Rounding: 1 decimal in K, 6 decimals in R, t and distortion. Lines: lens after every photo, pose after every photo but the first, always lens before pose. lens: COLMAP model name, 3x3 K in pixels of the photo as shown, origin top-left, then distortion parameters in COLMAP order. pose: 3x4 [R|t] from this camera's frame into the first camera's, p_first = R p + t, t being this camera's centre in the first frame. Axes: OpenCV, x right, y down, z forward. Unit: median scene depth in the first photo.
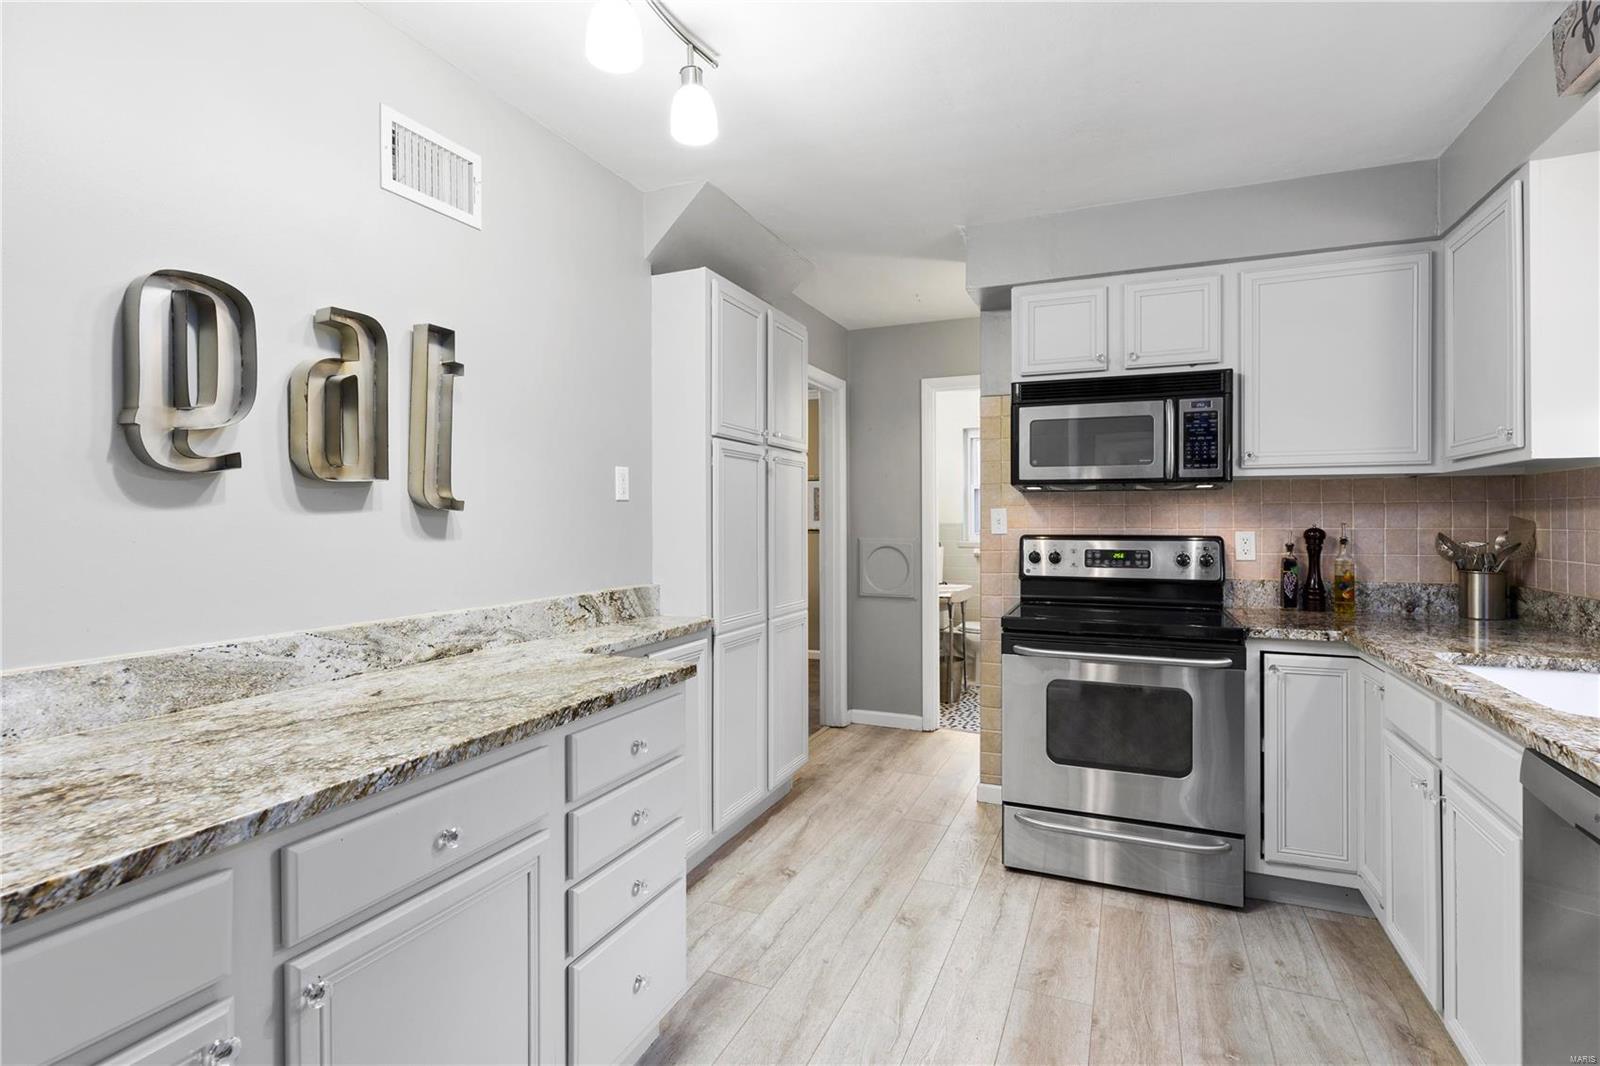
lens RADIAL K [[777.0, 0, 800.0], [0, 777.0, 533.0], [0, 0, 1]] dist [0.000387, -0.000026]
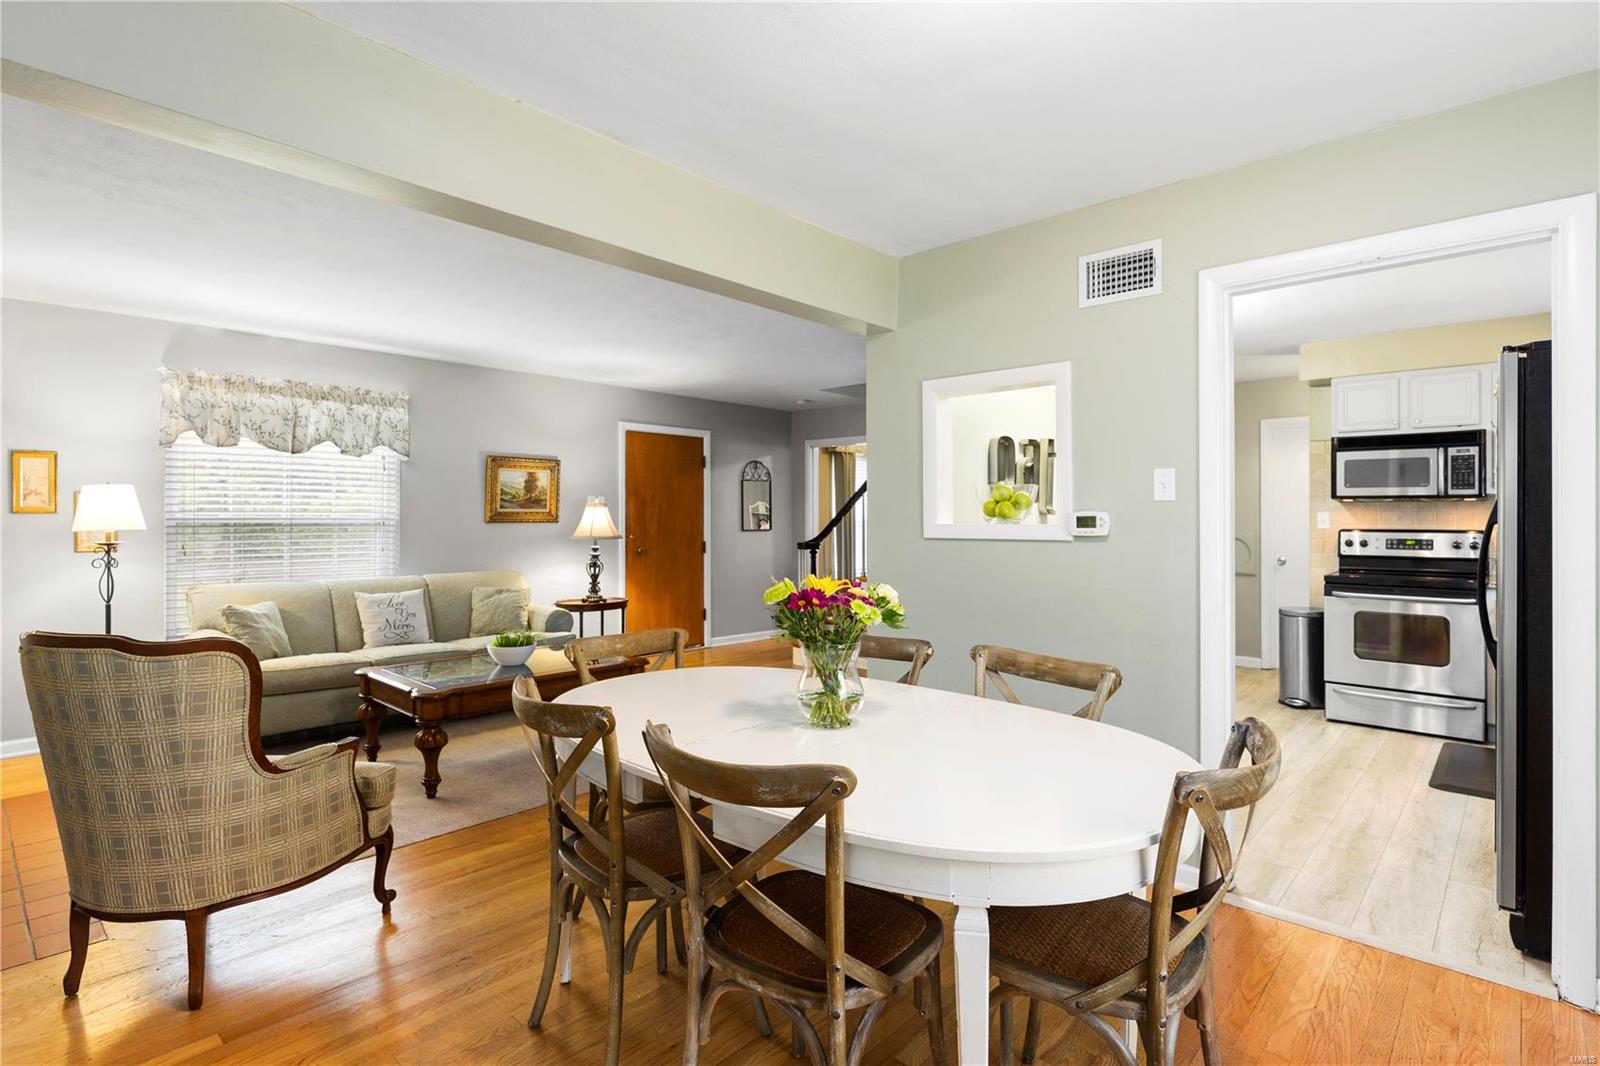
lens RADIAL K [[783.8, 0, 801.2], [0, 783.8, 515.5], [0, 0, 1]] dist [-0.002629, -0.000494]
pose [[0.943682, 0.000997, -0.330854, -0.257010], [-0.007348, 0.999812, -0.017945, 0.012990], [0.330774, 0.019366, 0.943511, -1.001947]]
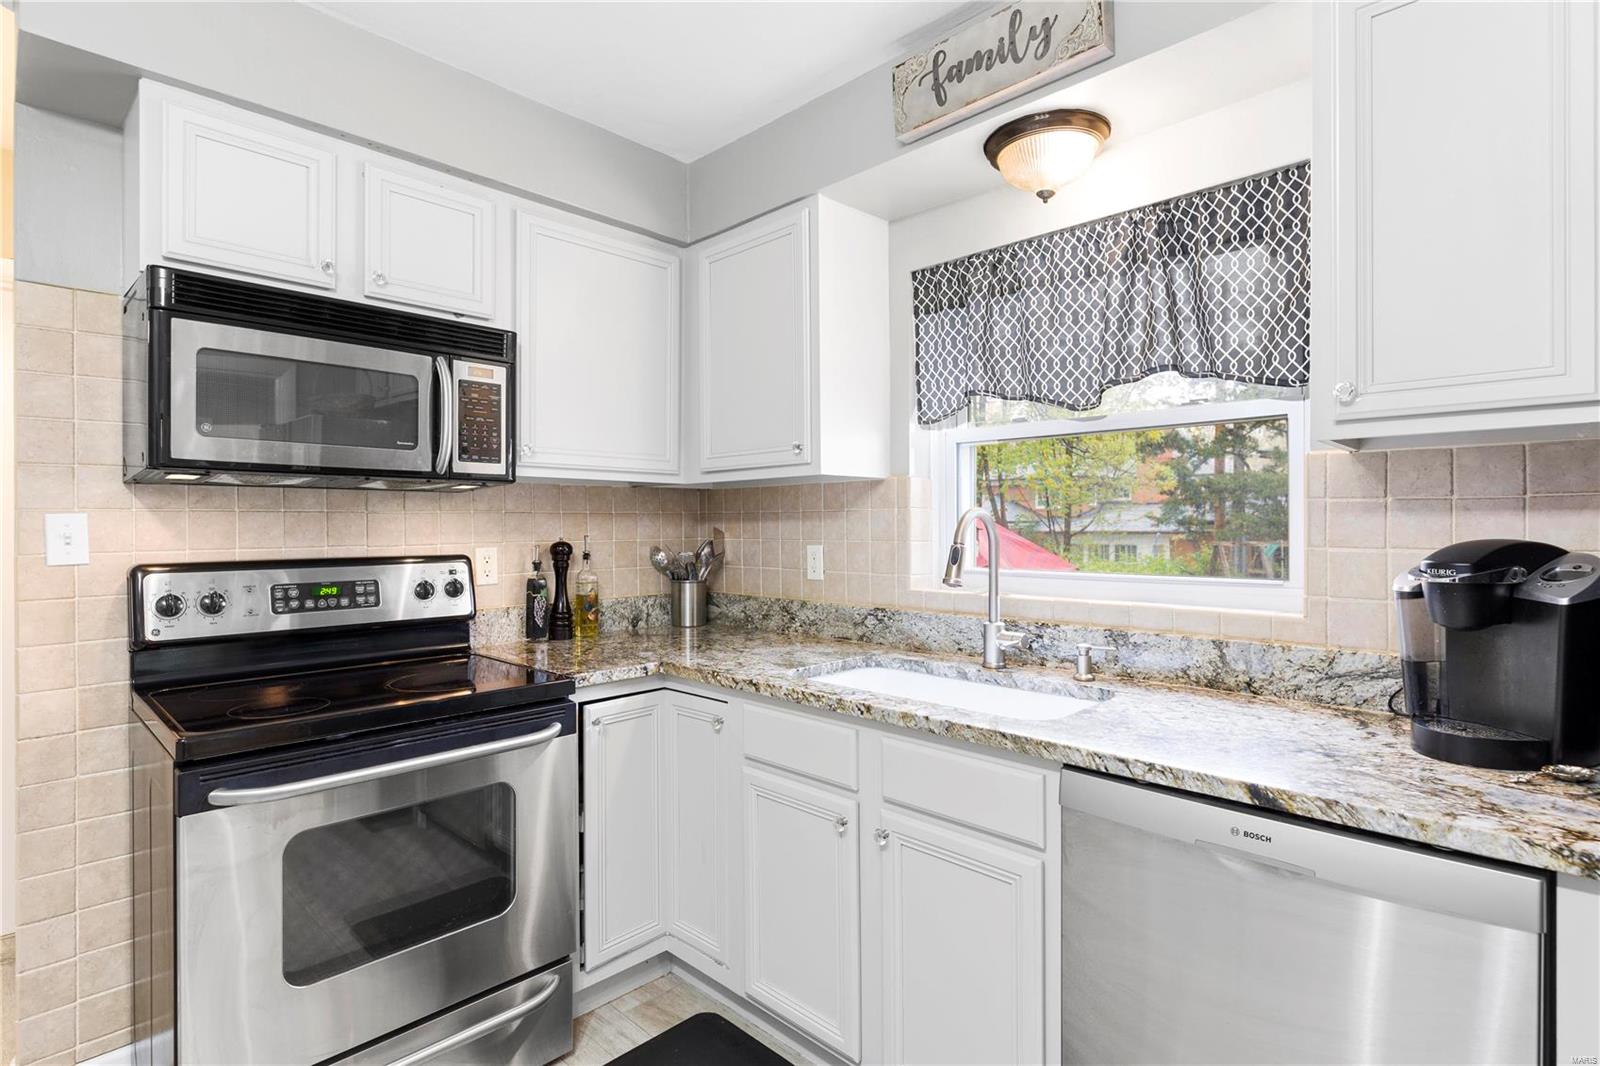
lens RADIAL K [[791.6, 0, 798.1], [0, 791.6, 525.4], [0, 0, 1]] dist [-0.001391, 0.000305]
pose [[0.366301, -0.001366, 0.930495, -0.052338], [0.019466, 0.999791, -0.006195, -0.013795], [-0.930293, 0.020383, 0.366251, 0.441562]]
